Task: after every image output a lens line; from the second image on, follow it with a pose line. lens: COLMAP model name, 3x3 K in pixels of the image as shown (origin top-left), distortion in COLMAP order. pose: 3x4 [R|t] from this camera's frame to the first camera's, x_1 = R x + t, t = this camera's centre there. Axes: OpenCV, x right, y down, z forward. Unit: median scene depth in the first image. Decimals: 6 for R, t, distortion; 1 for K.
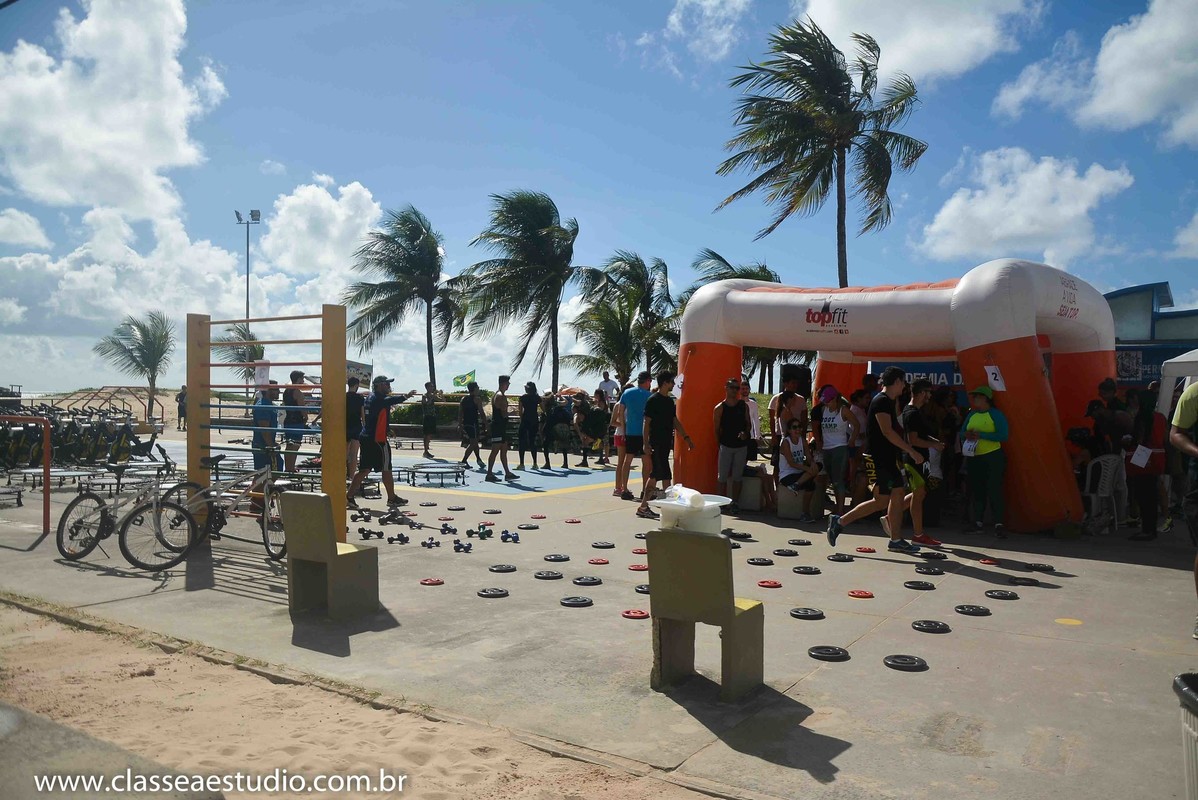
lens RADIAL K [[941.3, 0, 599.0], [0, 941.3, 400.0], [0, 0, 1]] dist [-0.015555, -0.008228]
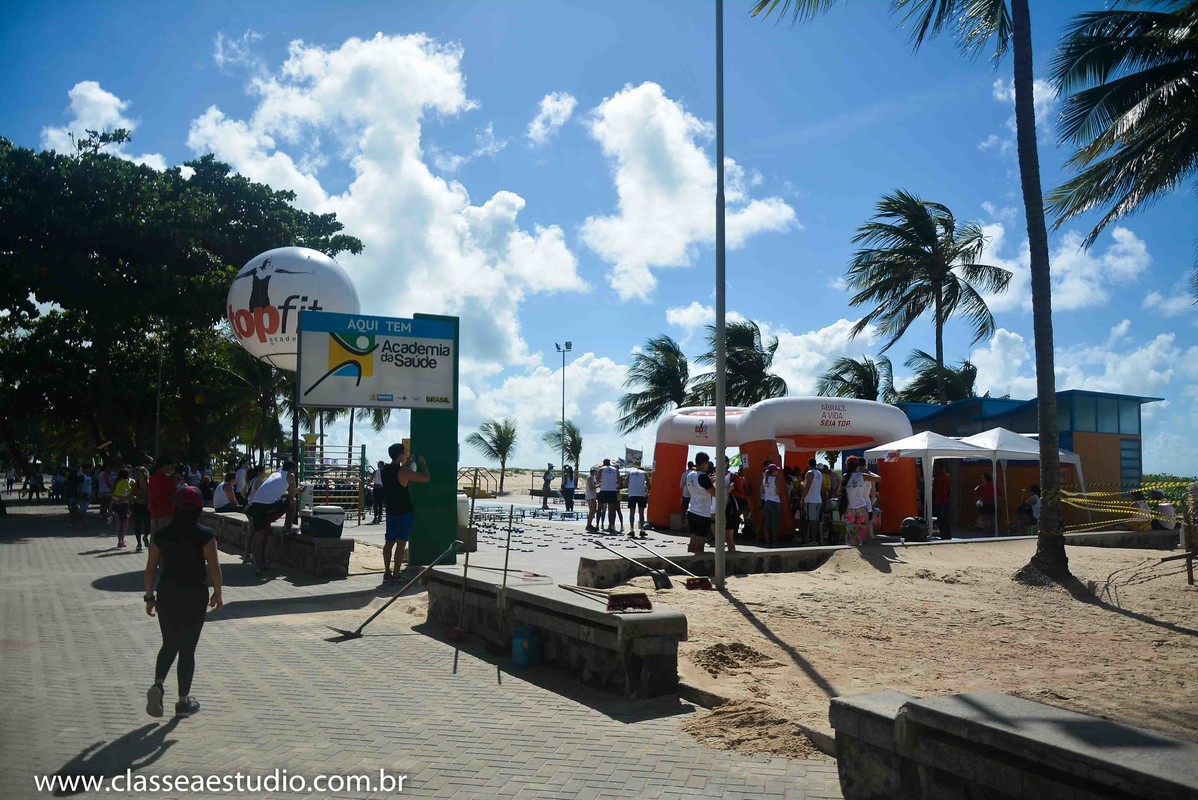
lens RADIAL K [[941.3, 0, 599.0], [0, 941.3, 400.0], [0, 0, 1]] dist [-0.015555, -0.008228]
pose [[0.912276, -0.034068, -0.408157, 0.278463], [-0.001162, 0.996315, -0.085758, 0.006195], [0.409575, 0.078709, 0.908875, -0.286508]]
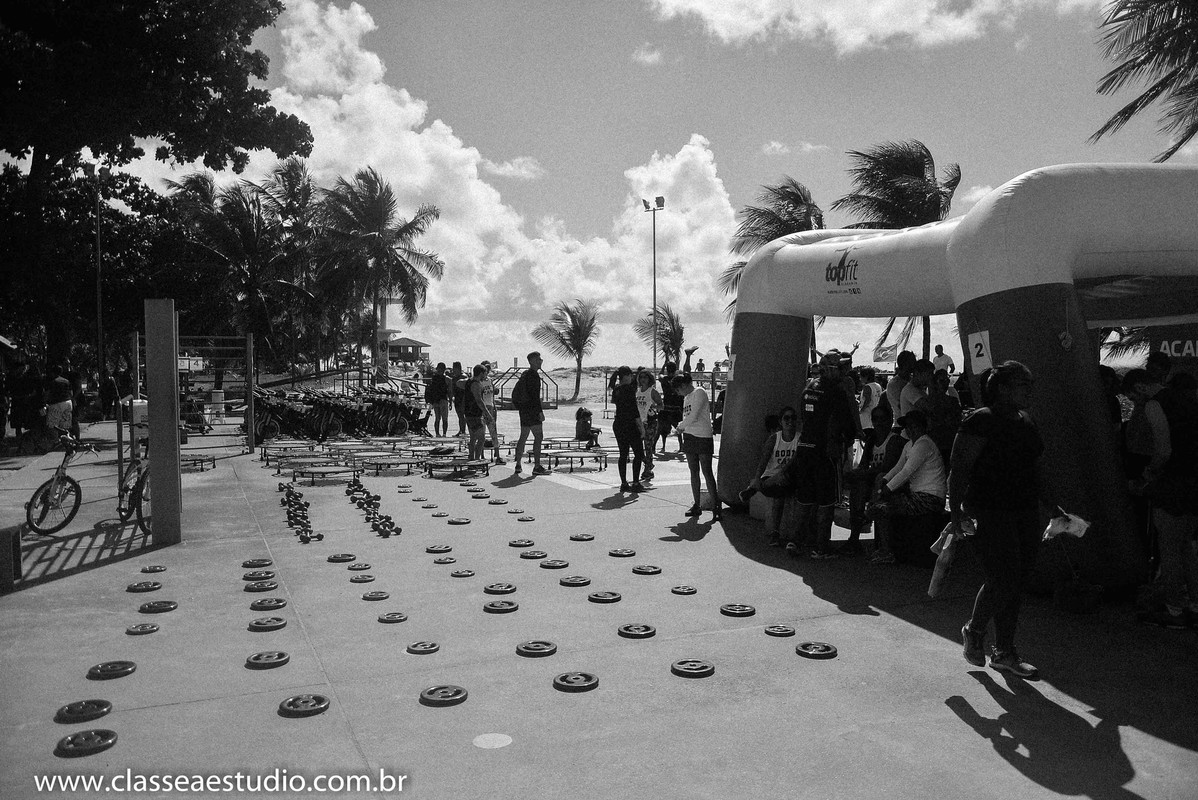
lens RADIAL K [[941.3, 0, 599.0], [0, 941.3, 400.0], [0, 0, 1]] dist [-0.015555, -0.008228]
pose [[0.843232, 0.006824, -0.537507, 0.157658], [0.007079, 0.999692, 0.023798, -0.001951], [0.537503, -0.023872, 0.842924, 0.086679]]
